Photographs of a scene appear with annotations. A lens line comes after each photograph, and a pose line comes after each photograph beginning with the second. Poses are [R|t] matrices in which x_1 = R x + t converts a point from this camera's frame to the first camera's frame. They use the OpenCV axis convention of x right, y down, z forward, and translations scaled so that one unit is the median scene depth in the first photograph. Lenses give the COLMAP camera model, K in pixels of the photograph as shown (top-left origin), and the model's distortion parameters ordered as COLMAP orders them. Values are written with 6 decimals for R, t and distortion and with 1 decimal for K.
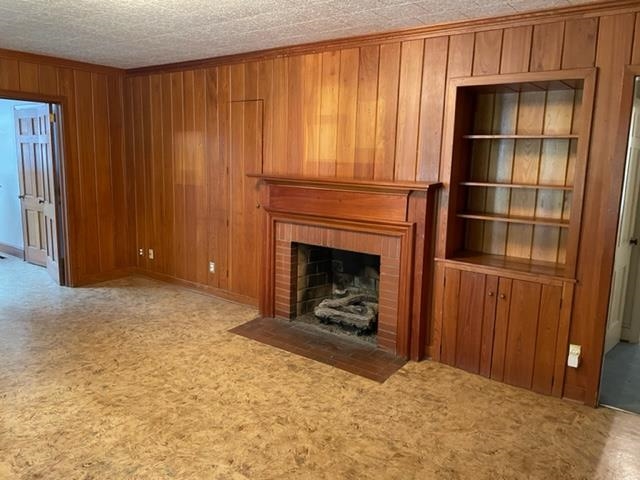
lens RADIAL K [[500.3, 0, 318.4], [0, 500.3, 236.1], [0, 0, 1]] dist [0.098262, -0.144214]
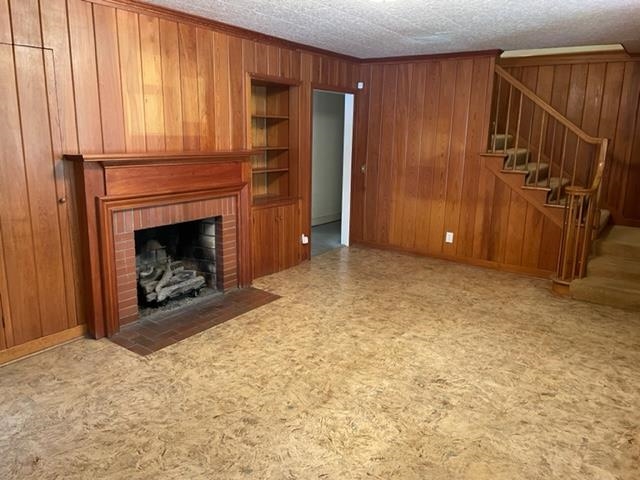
lens RADIAL K [[500.3, 0, 318.4], [0, 500.3, 236.1], [0, 0, 1]] dist [0.098262, -0.144214]
pose [[-0.060572, -0.233275, 0.970523, -1.083926], [0.138037, 0.961008, 0.239603, -0.170745], [-0.988573, 0.148481, -0.026010, 0.842530]]
